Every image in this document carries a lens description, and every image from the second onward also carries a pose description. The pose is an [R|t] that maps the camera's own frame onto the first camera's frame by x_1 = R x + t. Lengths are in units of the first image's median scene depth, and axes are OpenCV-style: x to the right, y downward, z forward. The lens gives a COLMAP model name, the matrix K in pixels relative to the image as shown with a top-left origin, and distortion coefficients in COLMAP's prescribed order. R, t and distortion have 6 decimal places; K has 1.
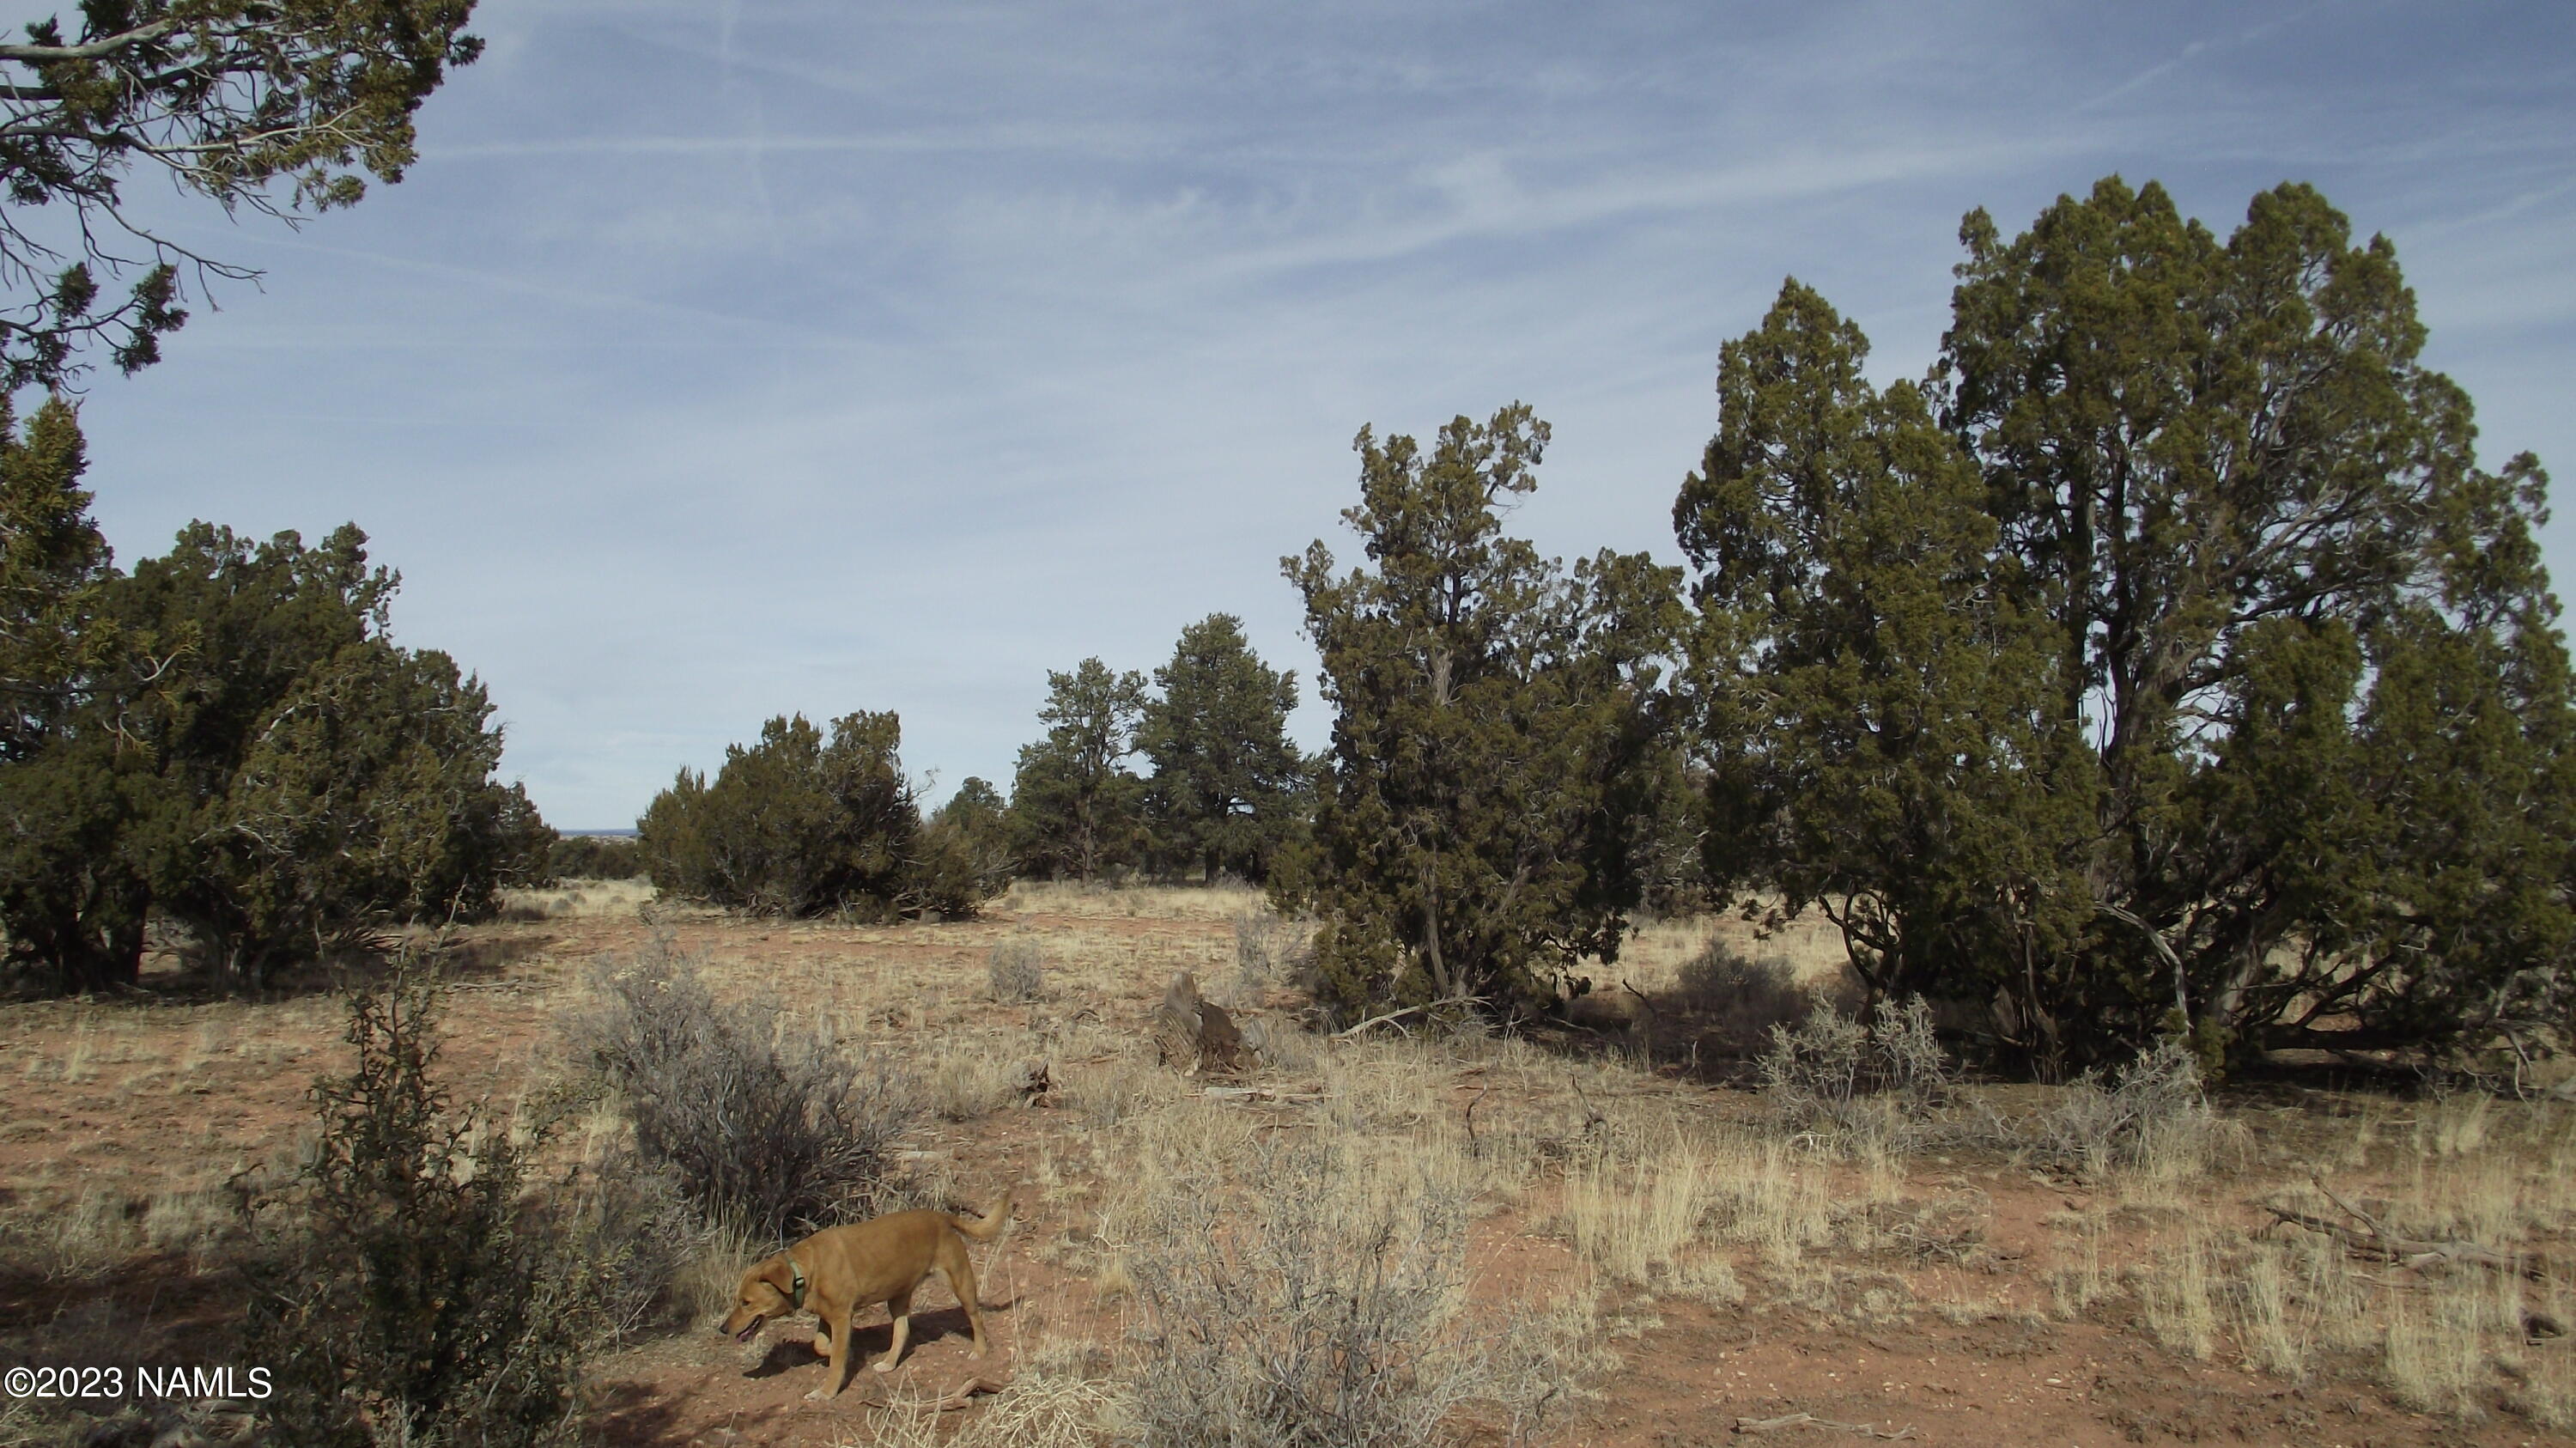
lens RADIAL K [[2015.3, 0, 1288.7], [0, 2015.3, 731.3], [0, 0, 1]] dist [-0.063300, 0.000077]
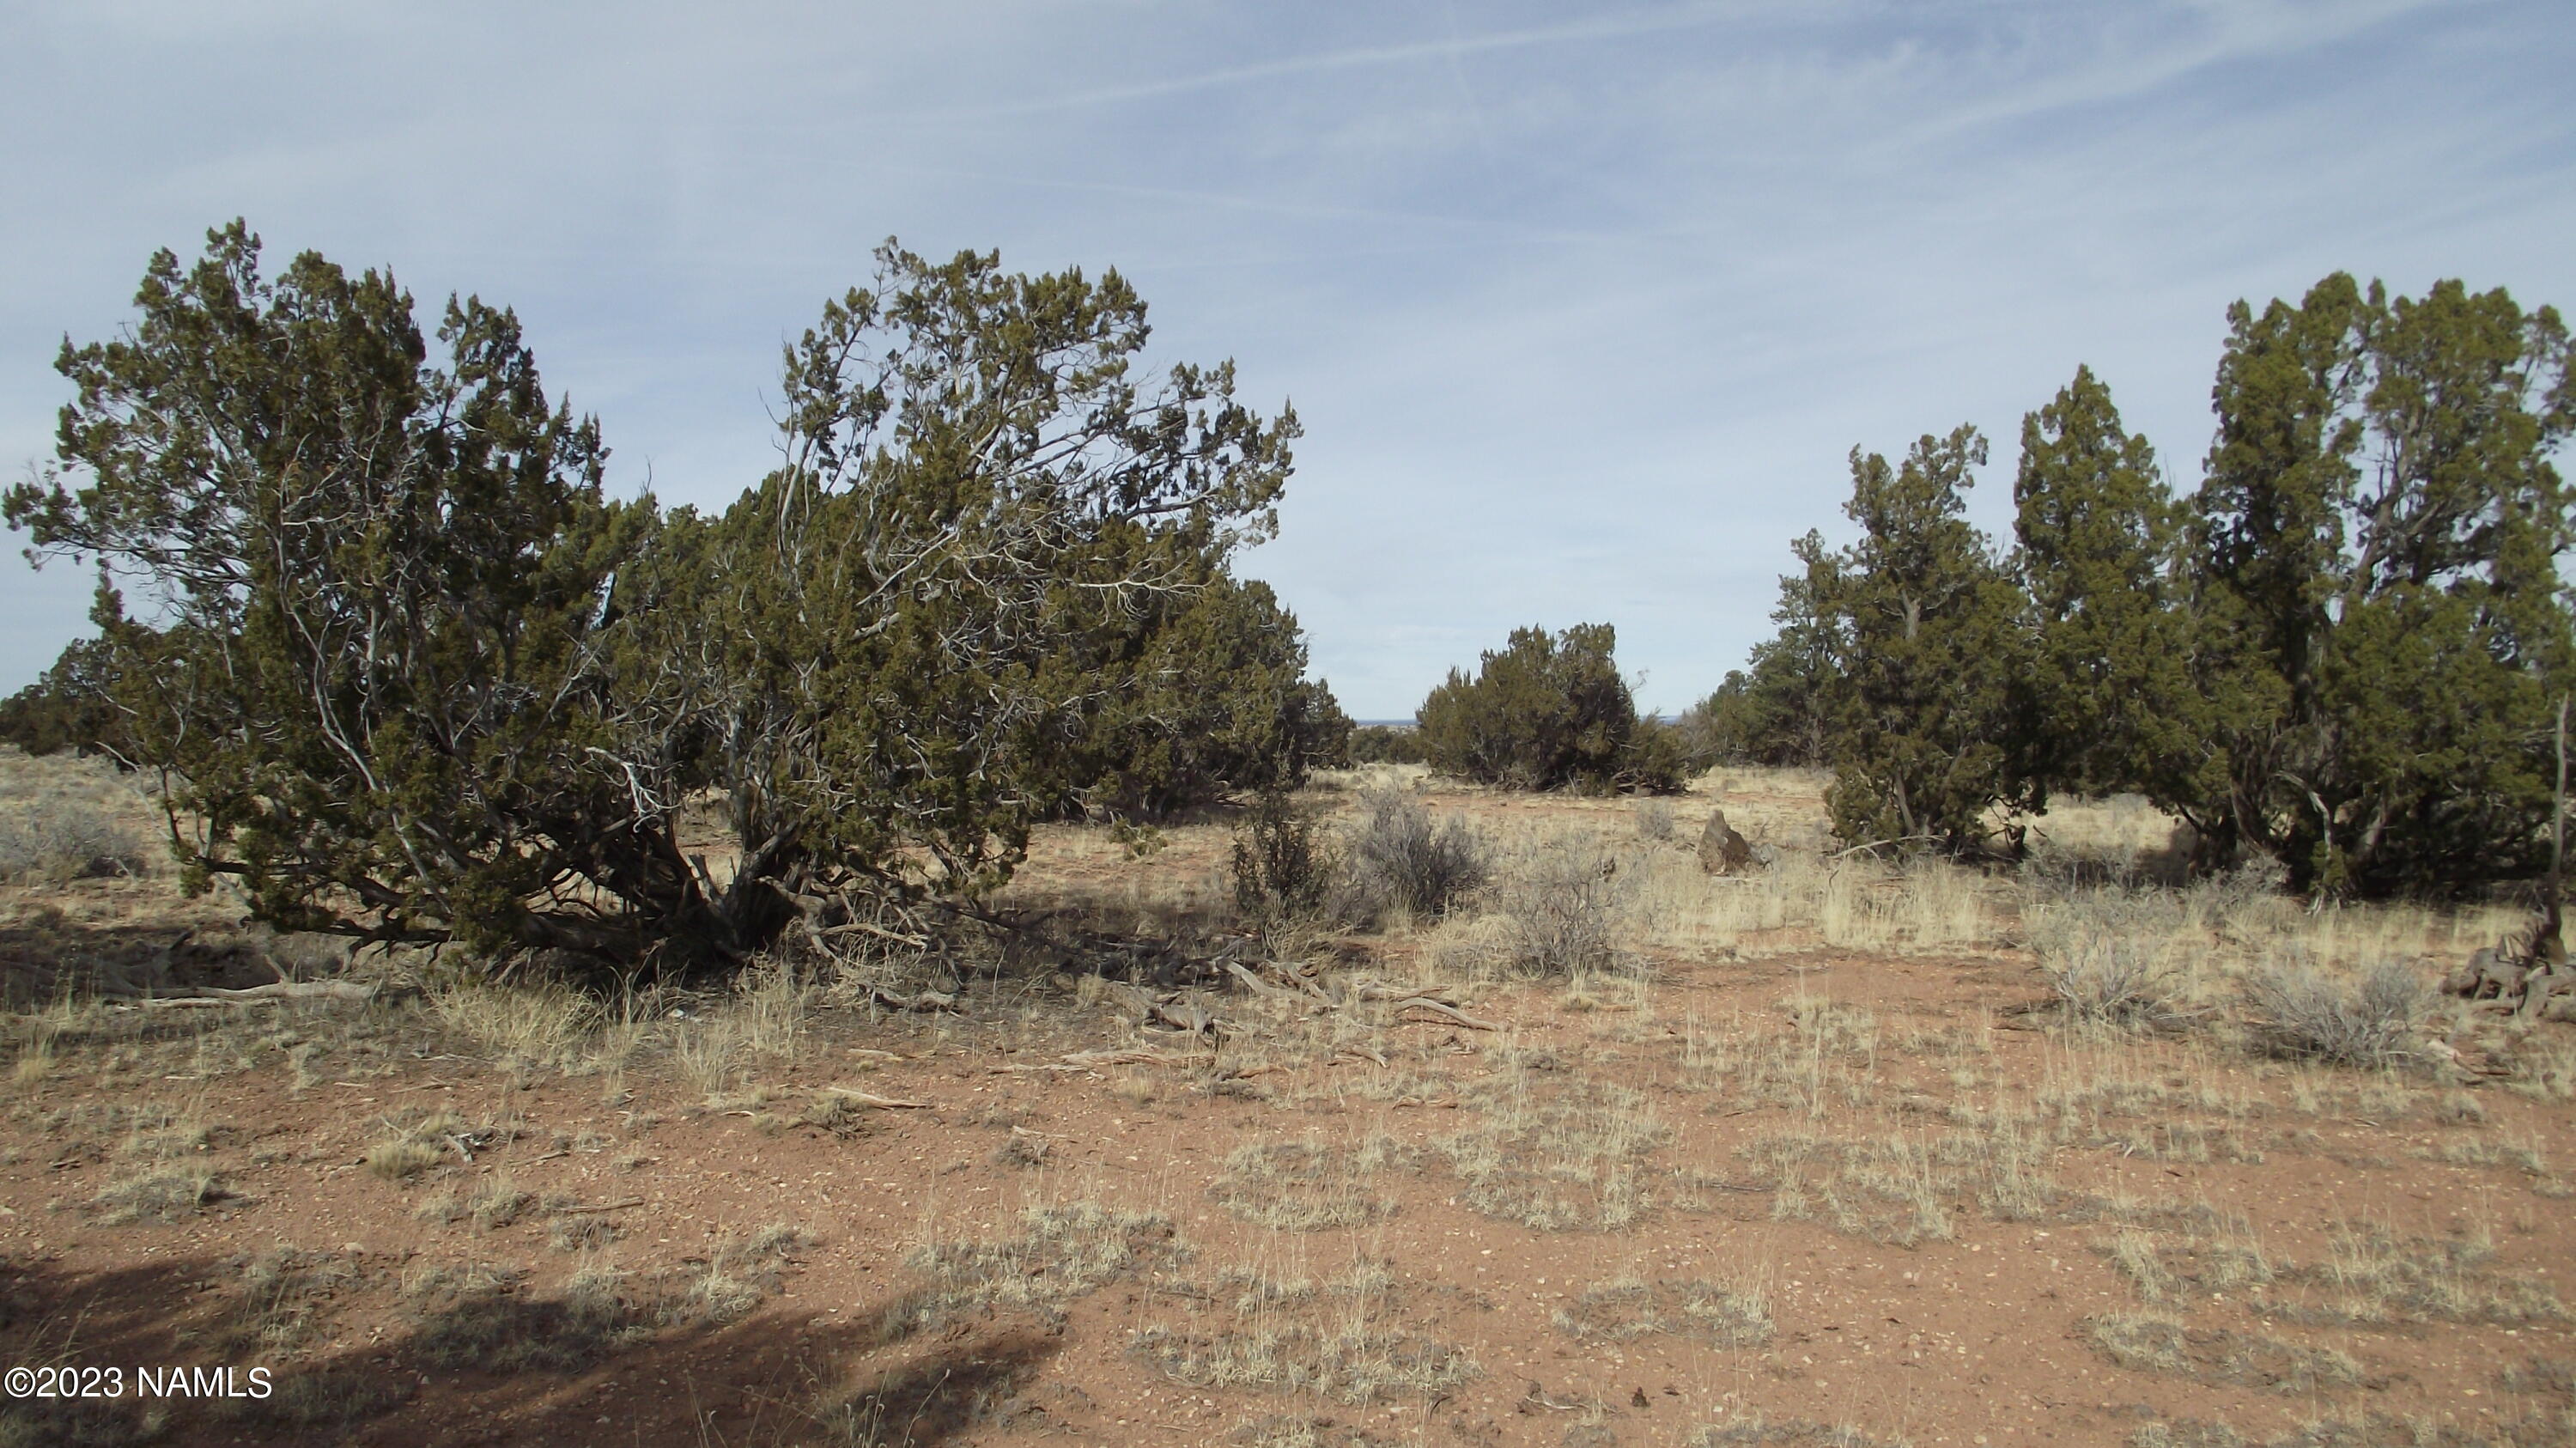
lens RADIAL K [[2015.3, 0, 1288.6], [0, 2015.3, 728.7], [0, 0, 1]] dist [-0.063300, 0.000077]
pose [[0.926522, 0.006533, -0.376183, 0.082007], [0.013368, 0.998646, 0.050270, -0.009918], [0.376002, -0.051605, 0.925181, -0.206454]]
